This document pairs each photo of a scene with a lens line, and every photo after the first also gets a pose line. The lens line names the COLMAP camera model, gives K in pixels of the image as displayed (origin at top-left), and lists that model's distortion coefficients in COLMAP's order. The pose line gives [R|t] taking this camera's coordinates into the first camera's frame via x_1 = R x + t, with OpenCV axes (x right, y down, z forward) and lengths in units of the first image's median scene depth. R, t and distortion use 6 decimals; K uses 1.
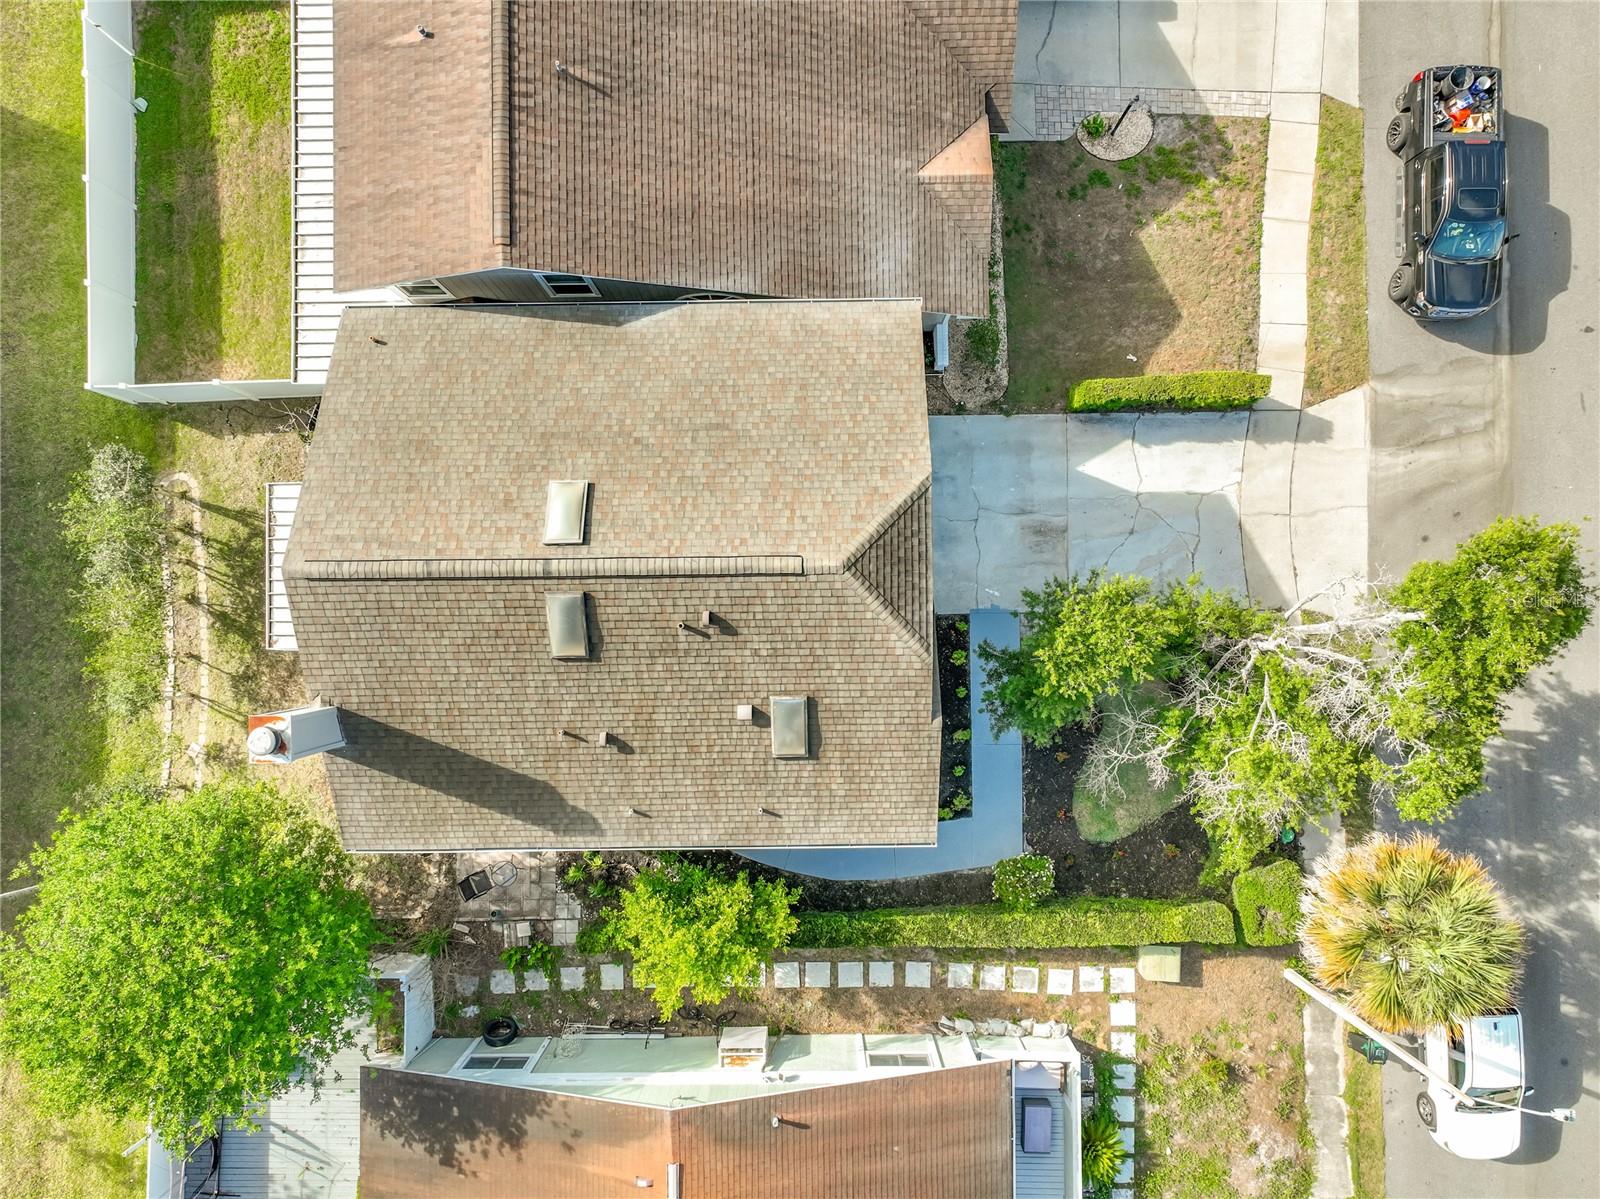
lens RADIAL K [[1128.9, 0, 801.1], [0, 1128.9, 589.8], [0, 0, 1]] dist [0.002967, 0.010627]
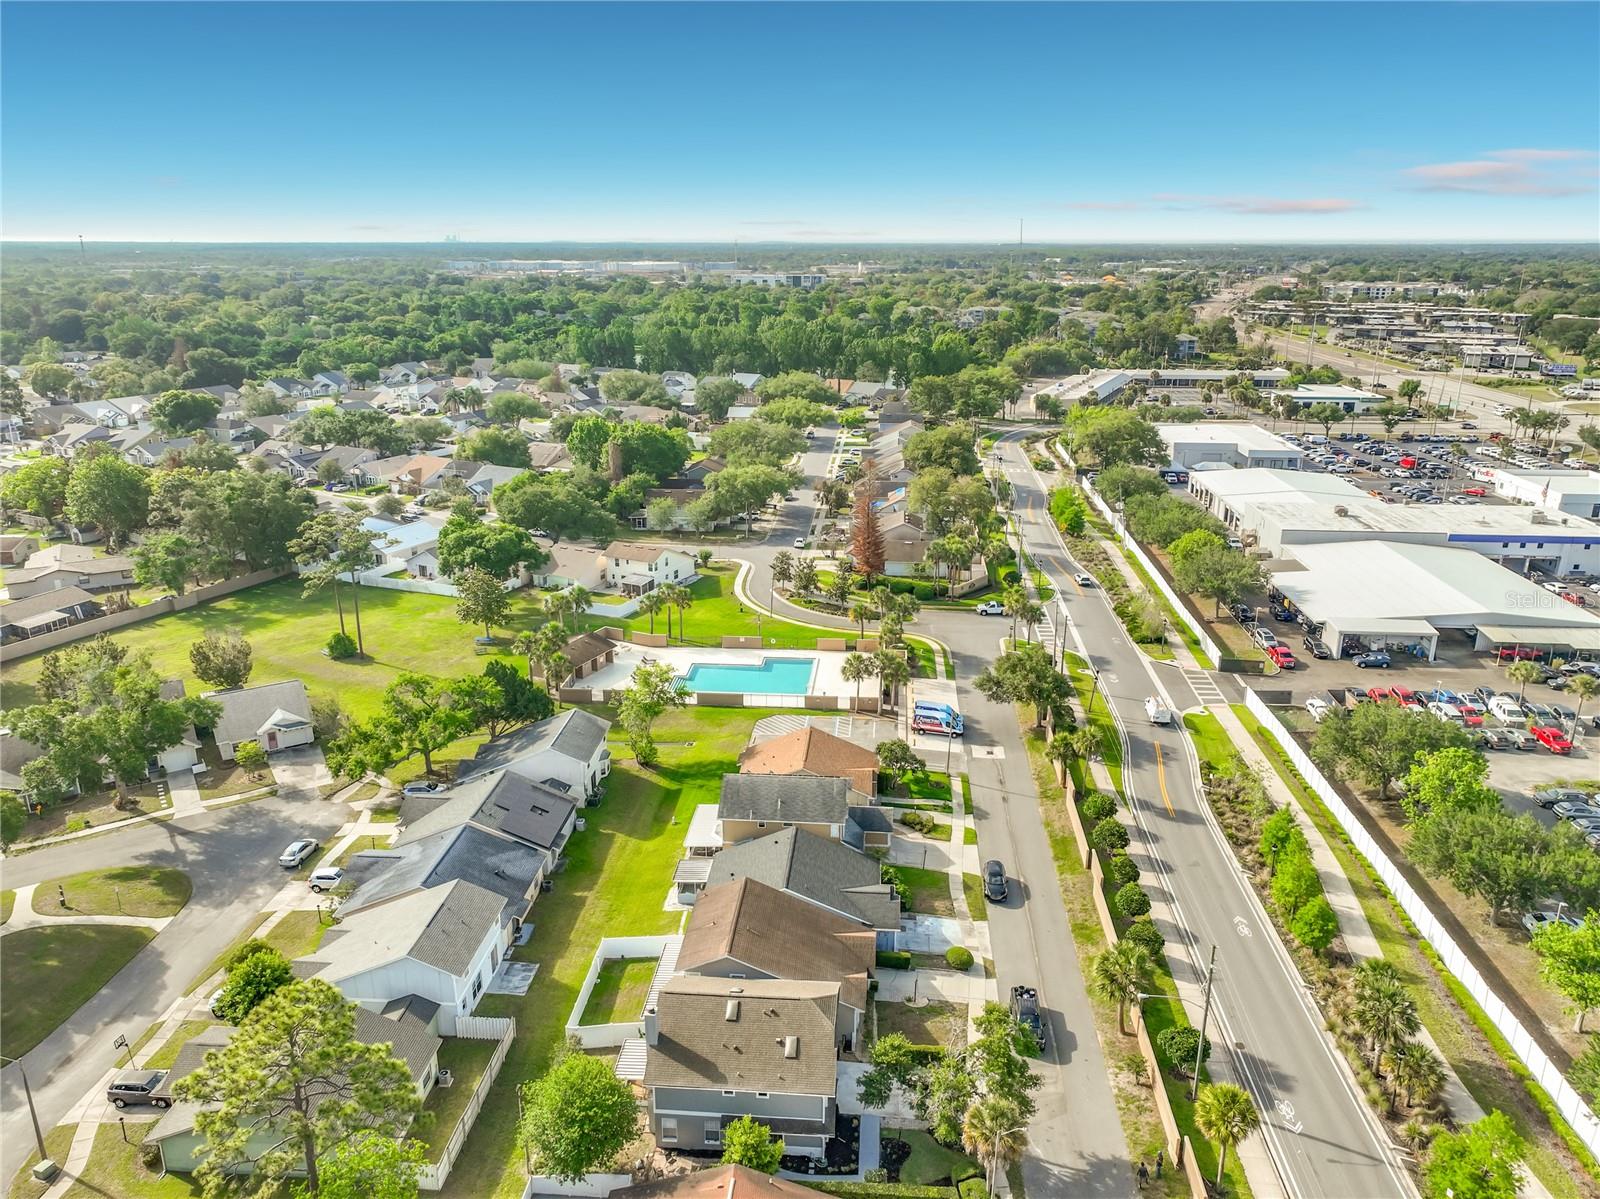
lens RADIAL K [[1128.9, 0, 806.0], [0, 1128.9, 599.3], [0, 0, 1]] dist [0.002967, 0.010627]
pose [[0.996304, 0.029323, -0.080736, 0.221364], [-0.085876, 0.319516, -0.943681, 2.381488], [-0.001875, 0.947127, 0.320853, -1.103195]]
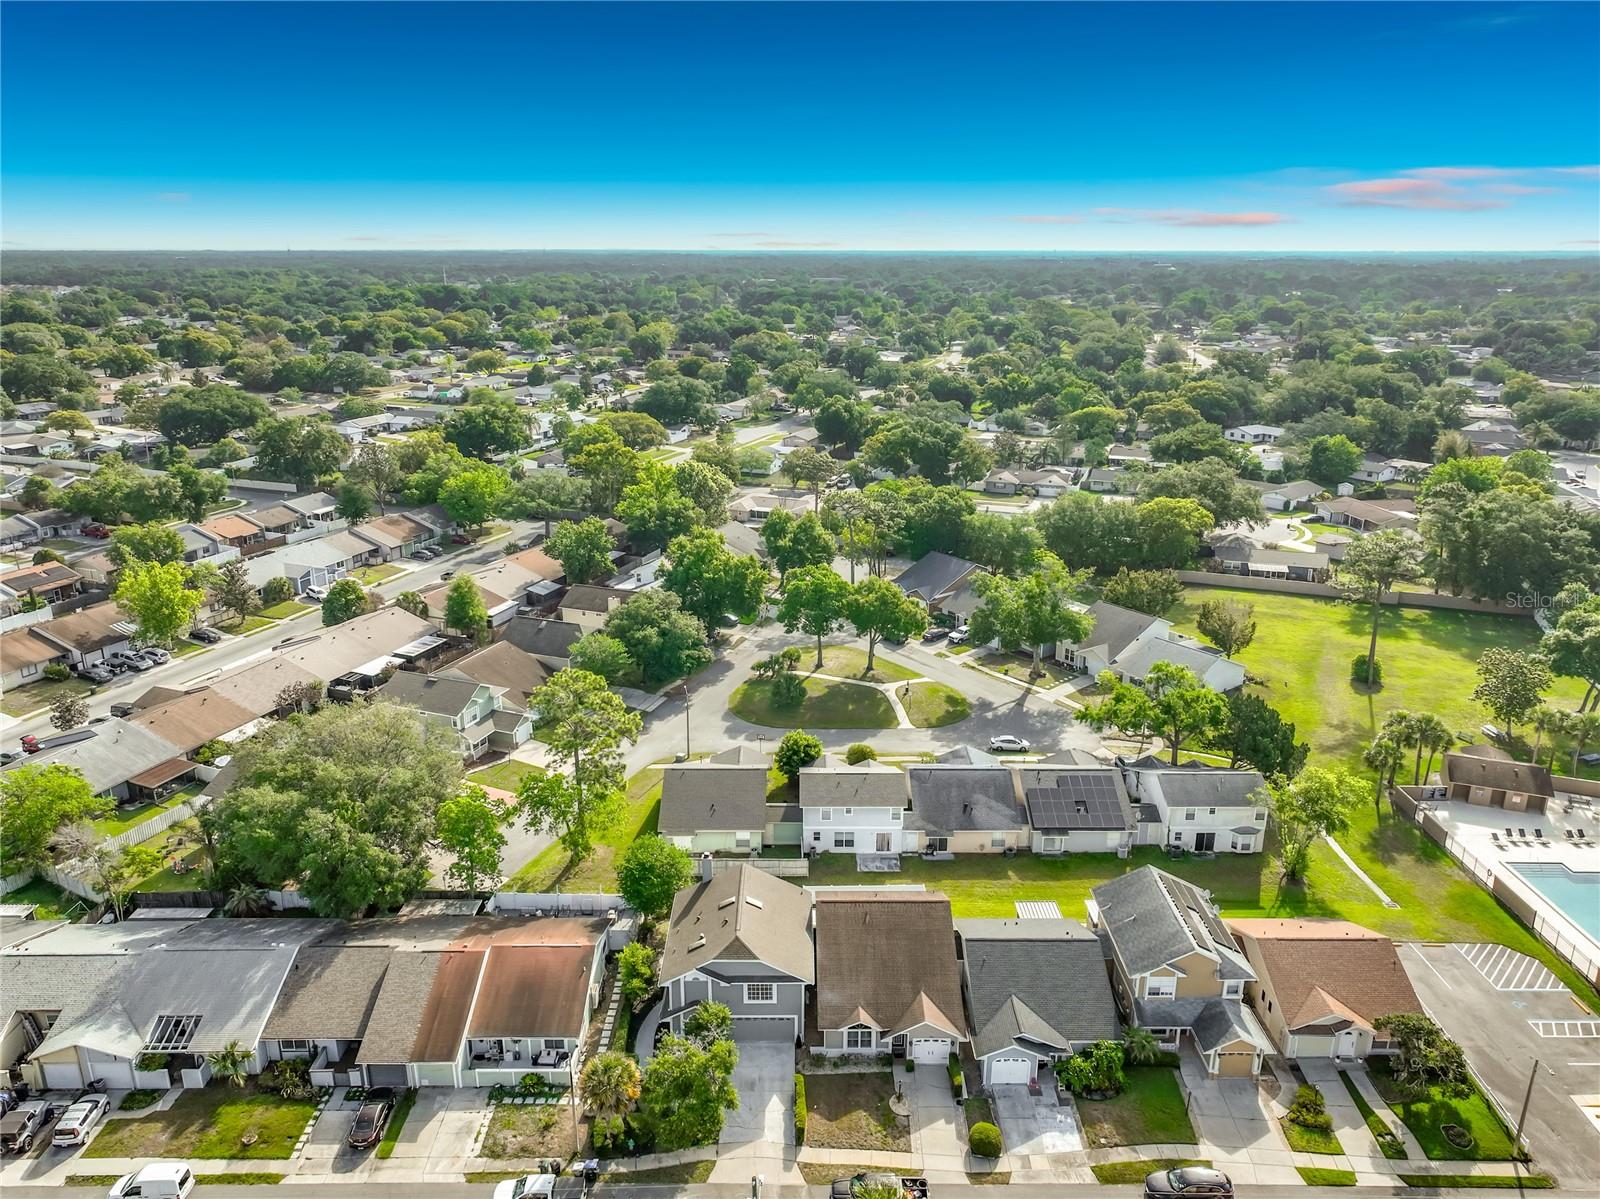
lens RADIAL K [[1128.9, 0, 799.0], [0, 1128.9, 597.5], [0, 0, 1]] dist [0.002967, 0.010627]
pose [[-0.009211, 0.299277, -0.954122, 2.782146], [-0.999728, 0.017683, 0.015198, -0.255286], [0.021420, 0.954003, 0.299032, -1.071376]]
